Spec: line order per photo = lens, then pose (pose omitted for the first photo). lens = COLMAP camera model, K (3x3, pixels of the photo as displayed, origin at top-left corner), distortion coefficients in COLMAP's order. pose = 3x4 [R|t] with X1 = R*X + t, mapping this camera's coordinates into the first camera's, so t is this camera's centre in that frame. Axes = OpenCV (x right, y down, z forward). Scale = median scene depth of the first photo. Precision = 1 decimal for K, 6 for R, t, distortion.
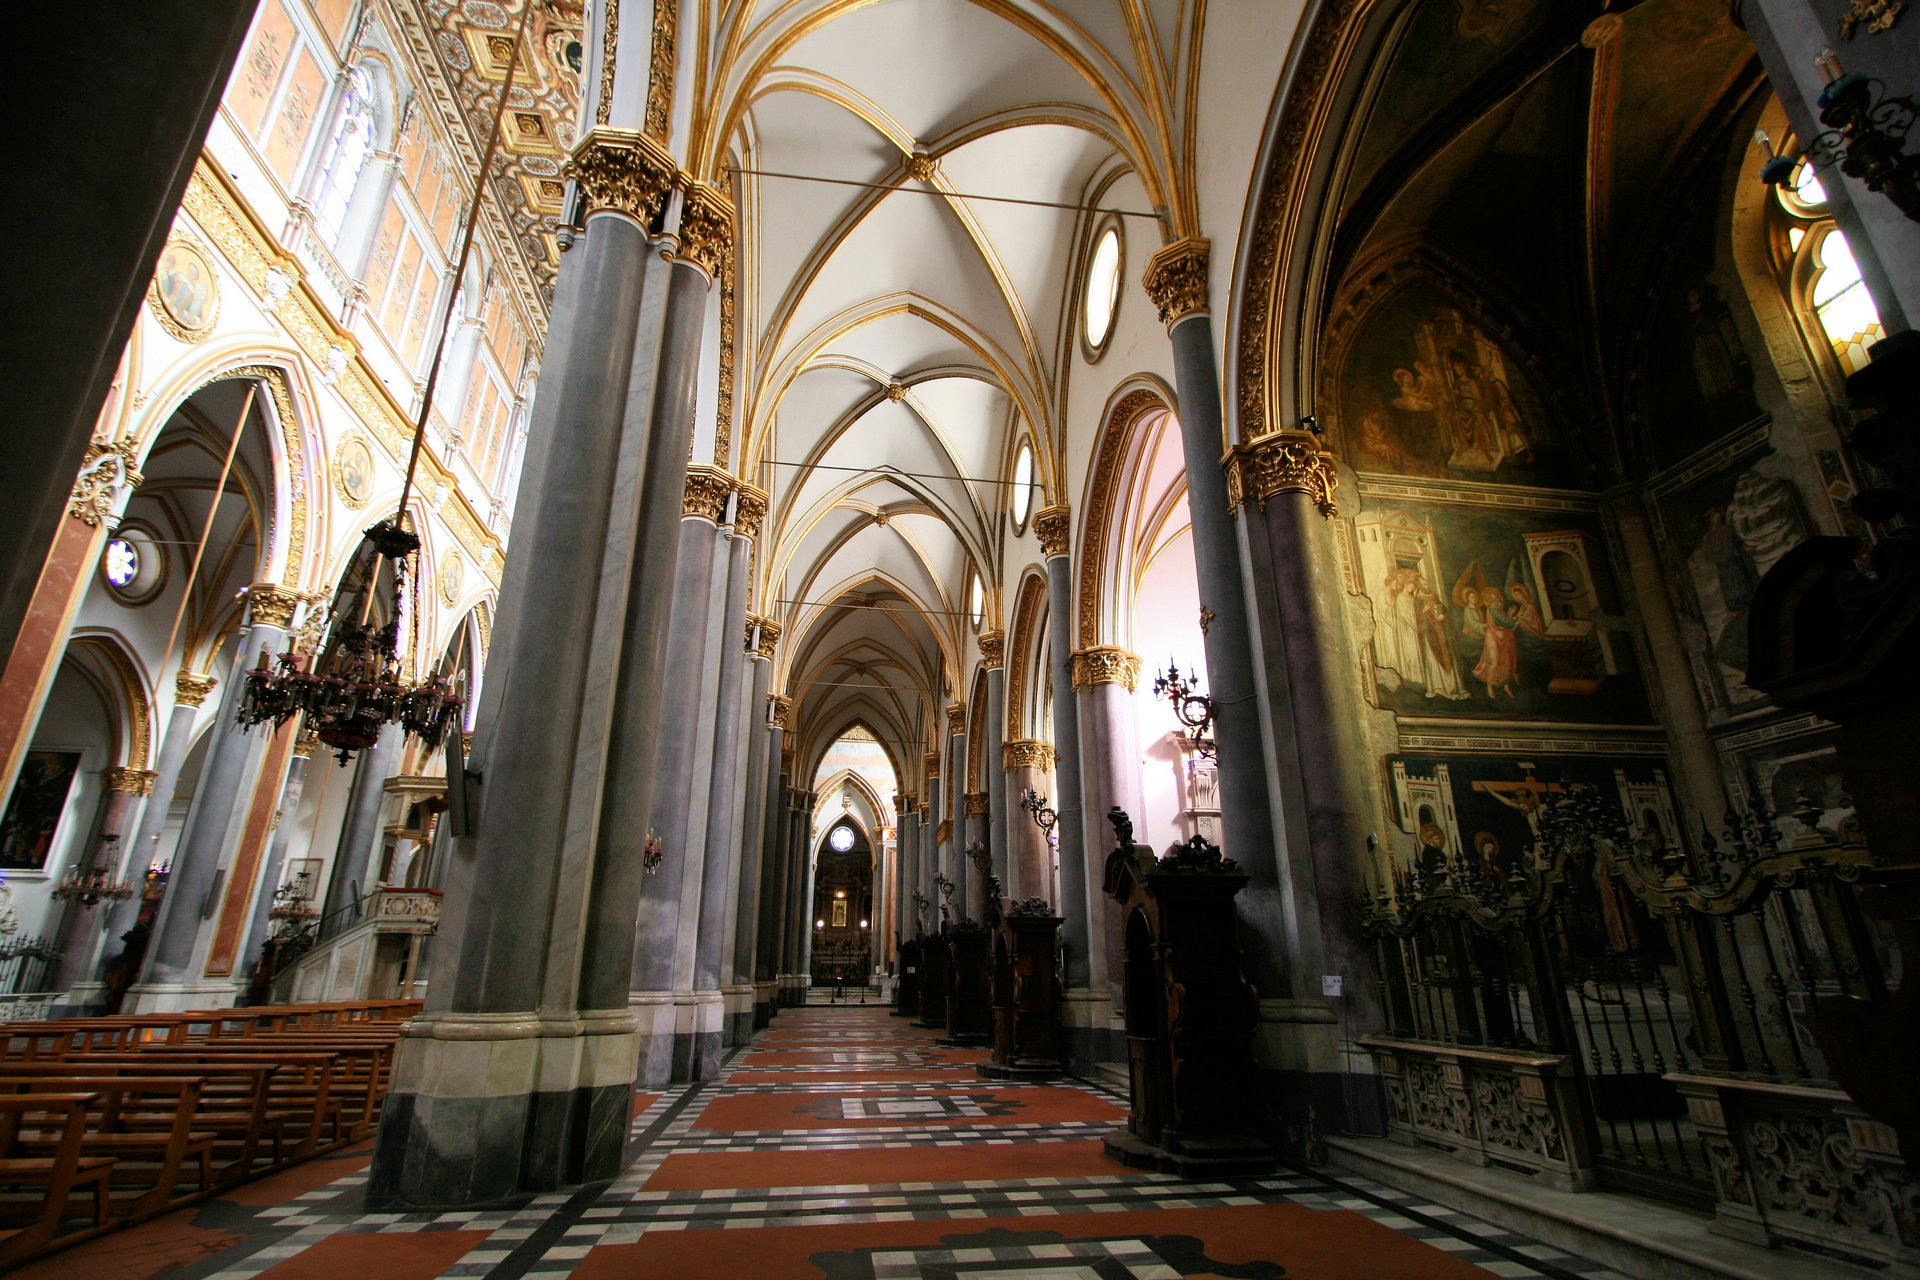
lens RADIAL K [[902.5, 0, 974.7], [0, 902.5, 638.4], [0, 0, 1]] dist [-0.014311, 0.000162]
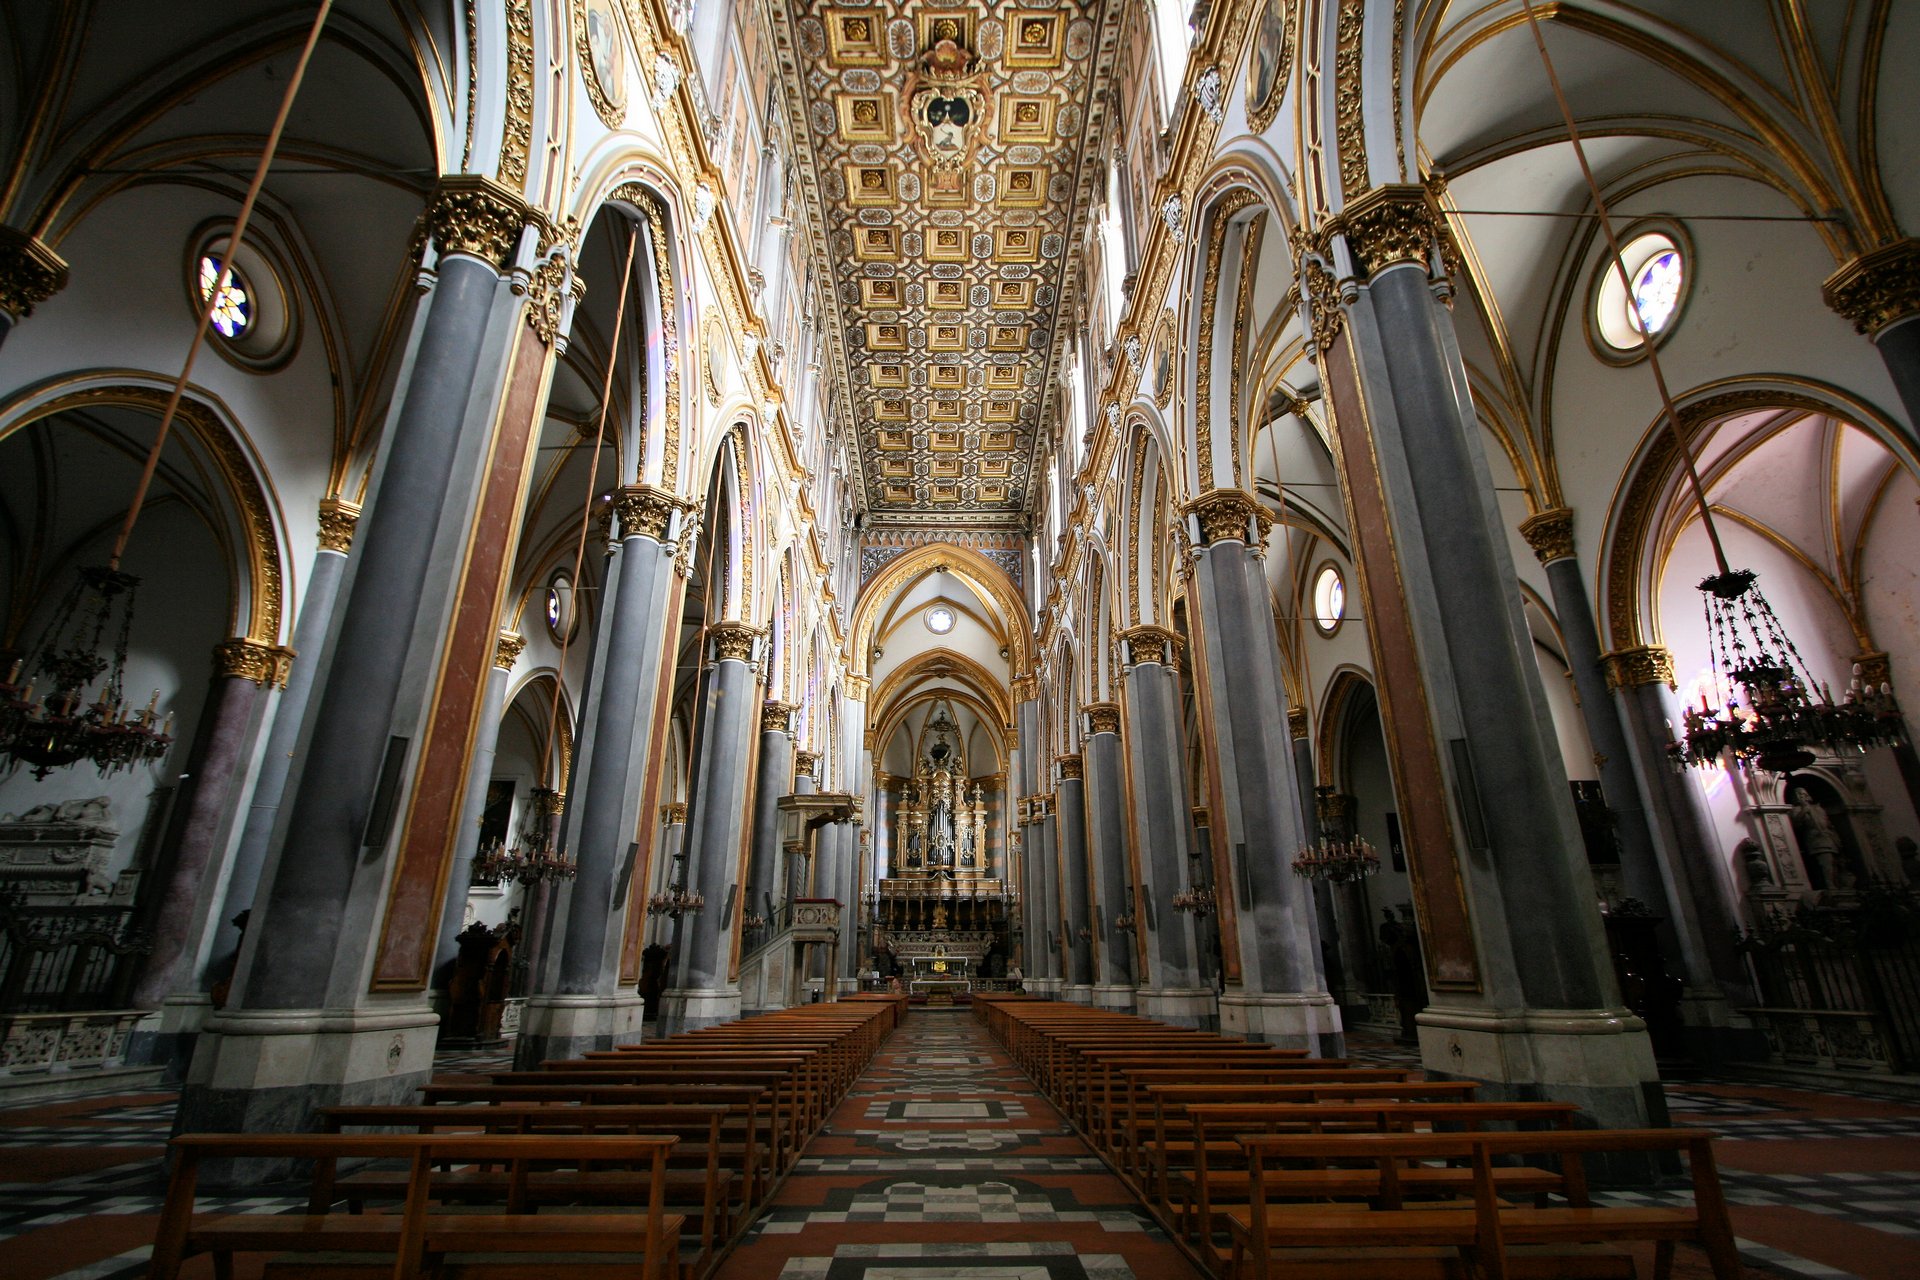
lens RADIAL K [[902.5, 0, 951.2], [0, 902.5, 640.5], [0, 0, 1]] dist [-0.014311, 0.000162]
pose [[0.991974, -0.043225, -0.118824, -0.331720], [0.042573, 0.999061, -0.008026, -0.014997], [0.119059, 0.002903, 0.992883, -0.052499]]
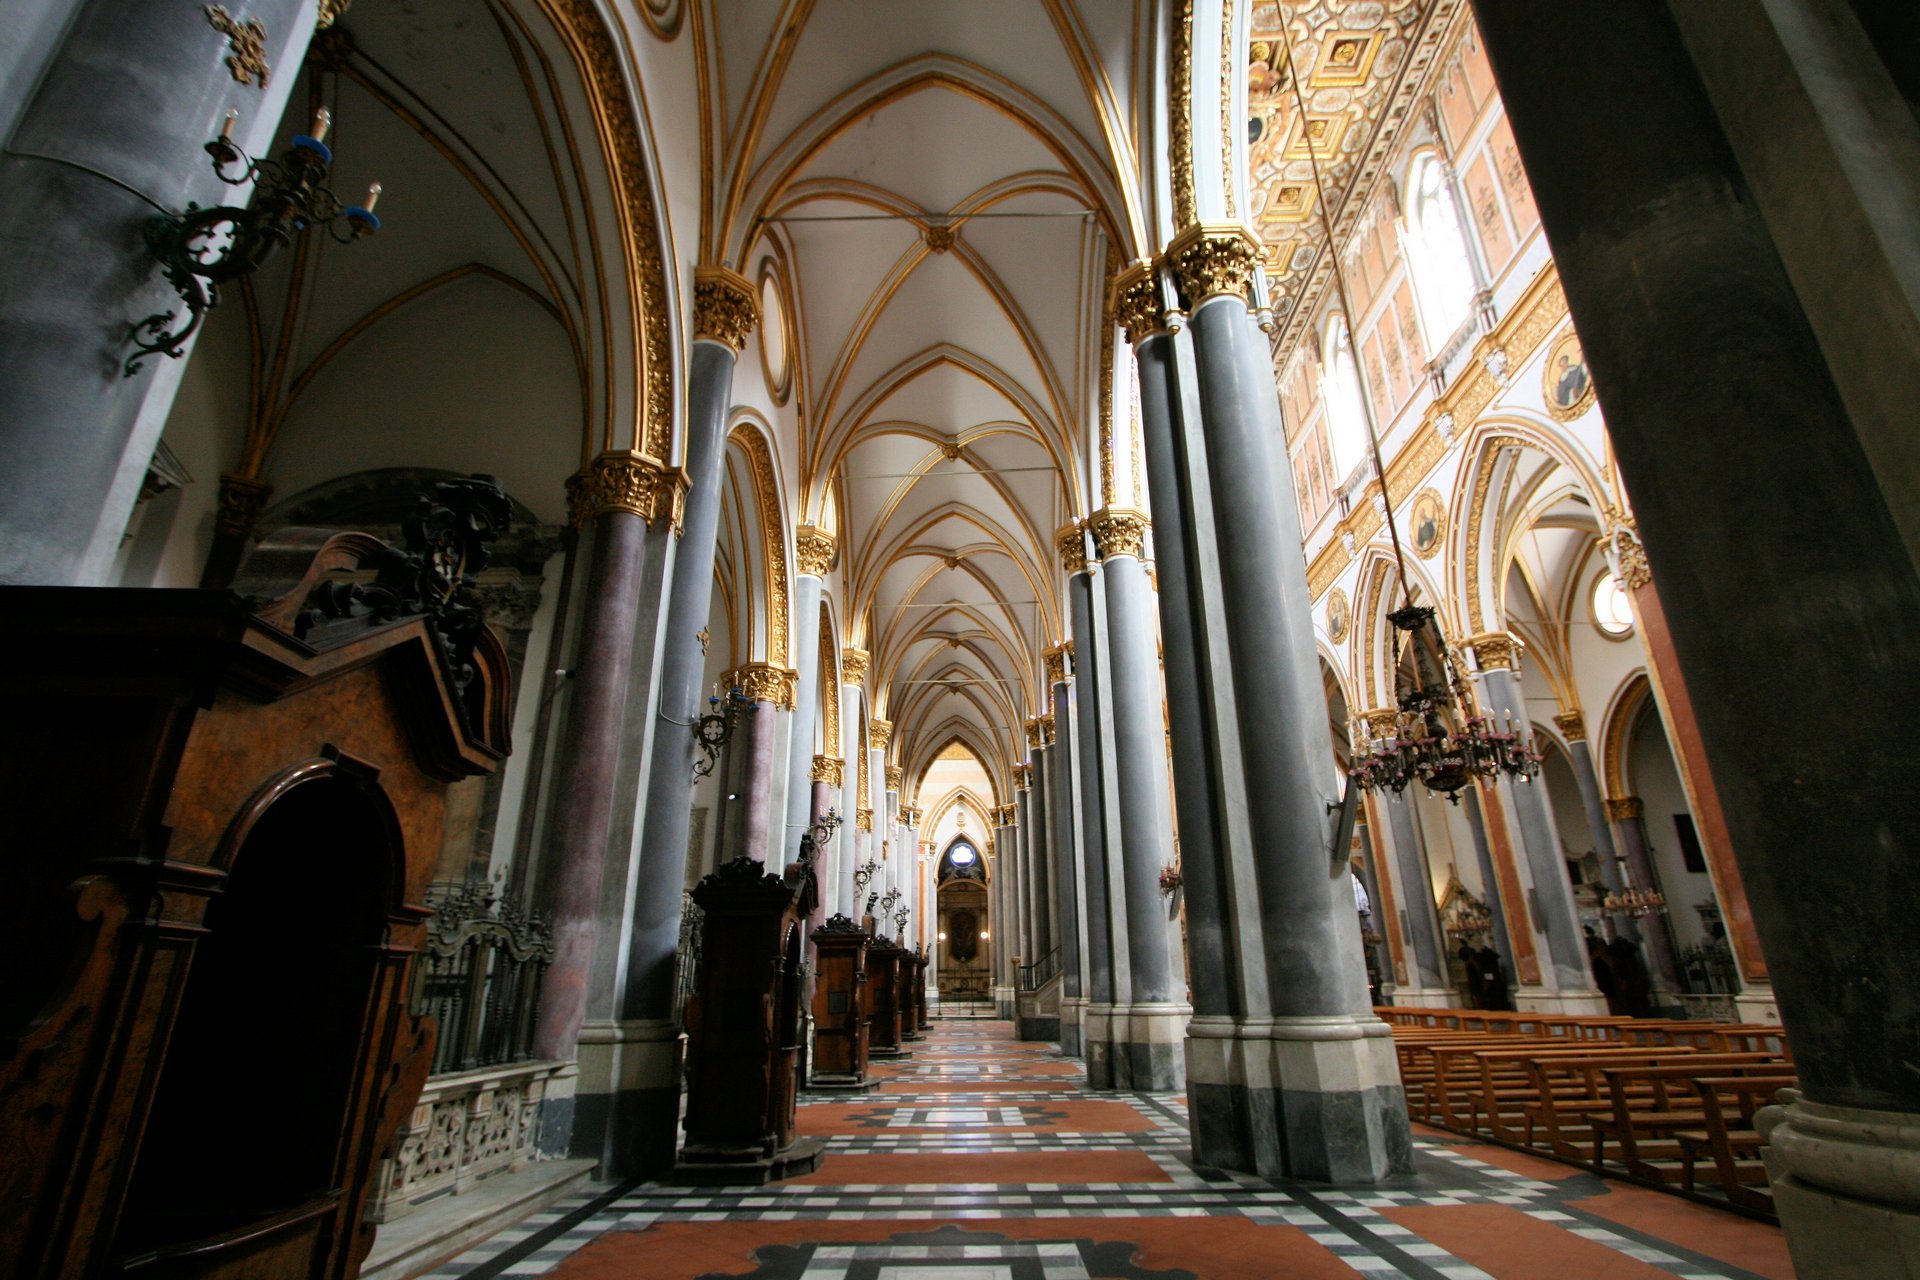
lens RADIAL K [[902.5, 0, 965.9], [0, 902.5, 639.6], [0, 0, 1]] dist [-0.014311, 0.000162]
pose [[0.987463, -0.062235, -0.145063, -0.689952], [0.060253, 0.998020, -0.018024, -0.040647], [0.145897, 0.009057, 0.989258, -0.121623]]
